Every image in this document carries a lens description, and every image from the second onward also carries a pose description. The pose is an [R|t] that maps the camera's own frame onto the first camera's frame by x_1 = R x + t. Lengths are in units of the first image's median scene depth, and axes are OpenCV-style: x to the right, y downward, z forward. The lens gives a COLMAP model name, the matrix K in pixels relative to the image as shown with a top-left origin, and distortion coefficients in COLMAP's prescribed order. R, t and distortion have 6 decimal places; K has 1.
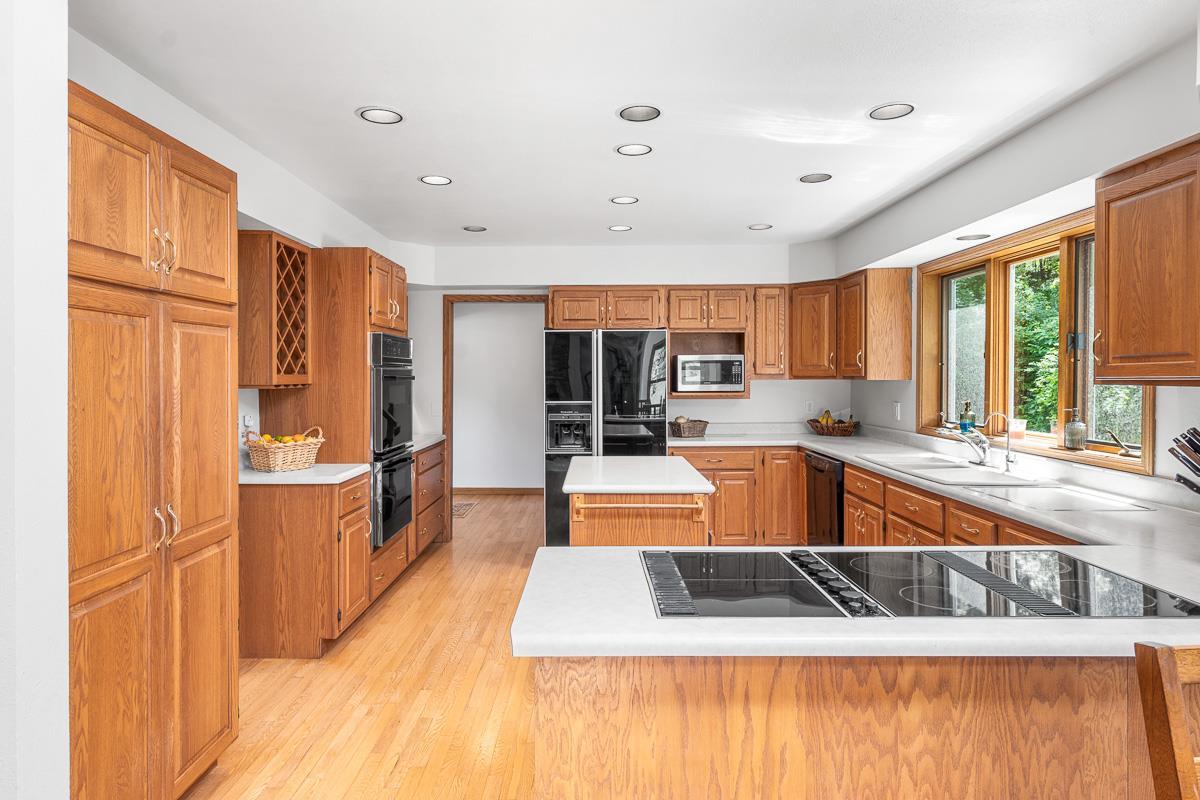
lens RADIAL K [[652.3, 0, 563.5], [0, 652.3, 376.5], [0, 0, 1]] dist [0.000511, -0.000164]
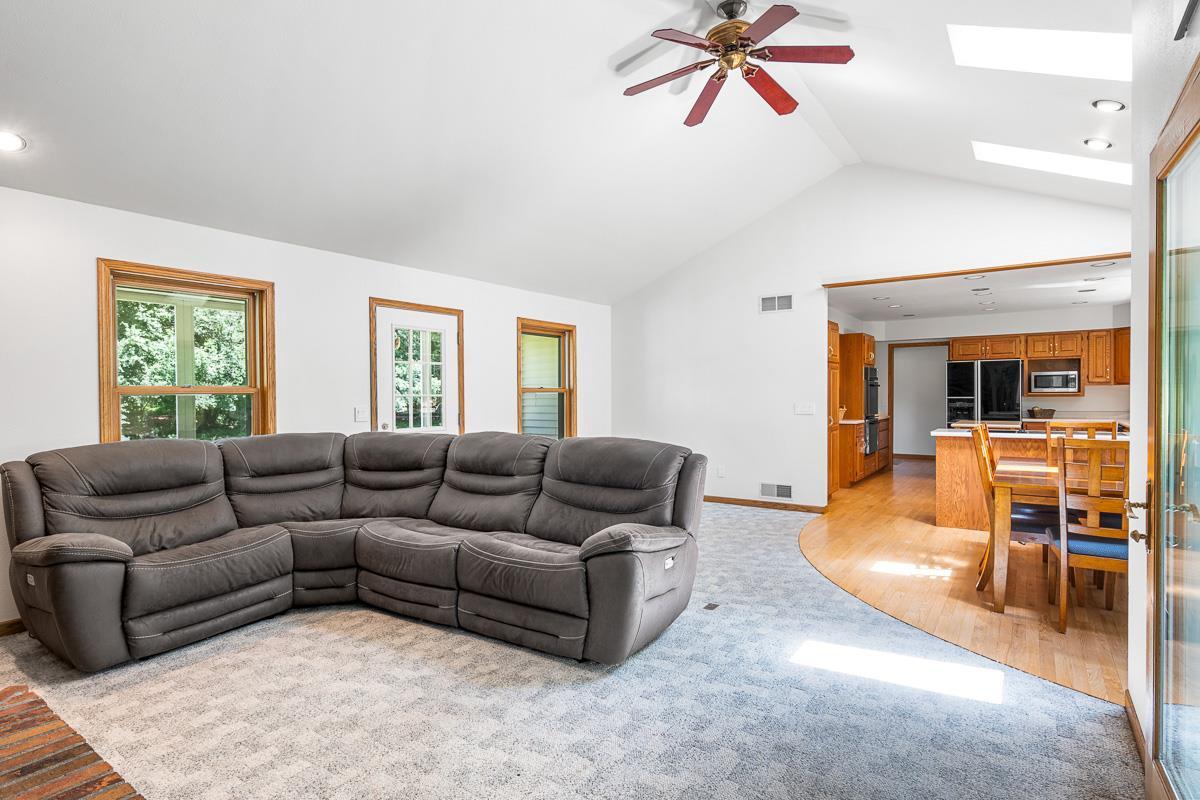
lens RADIAL K [[607.3, 0, 600.0], [0, 607.3, 400.0], [0, 0, 1]] dist [0.002722, 0.000881]
pose [[0.842425, -0.001184, -0.538813, 0.080108], [0.006486, 0.999947, 0.007943, 0.024944], [0.538775, -0.010185, 0.842388, -1.155118]]
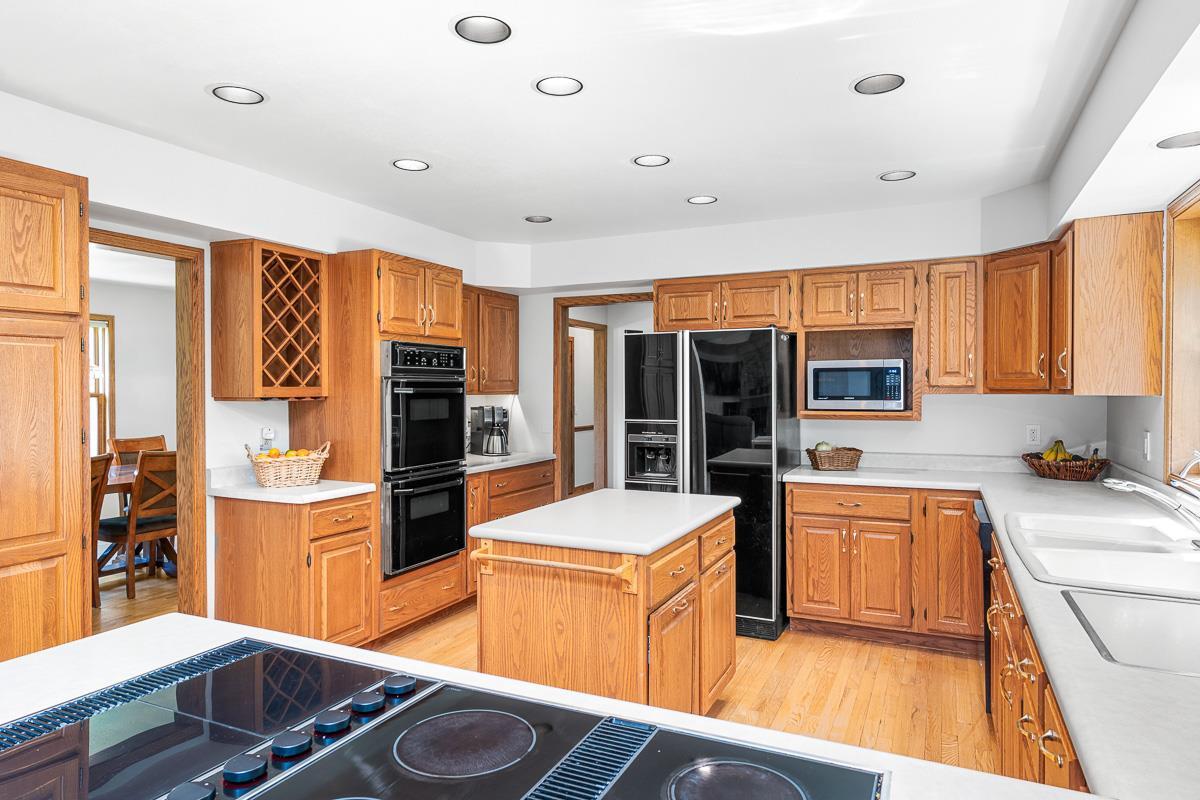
lens RADIAL K [[686.5, 0, 599.7], [0, 686.5, 390.8], [0, 0, 1]] dist [0.002859, -0.000448]
pose [[0.912762, 0.002072, -0.408486, 0.298760], [-0.001044, 0.999996, 0.002740, -0.000326], [0.408490, -0.002075, 0.912760, 0.188424]]
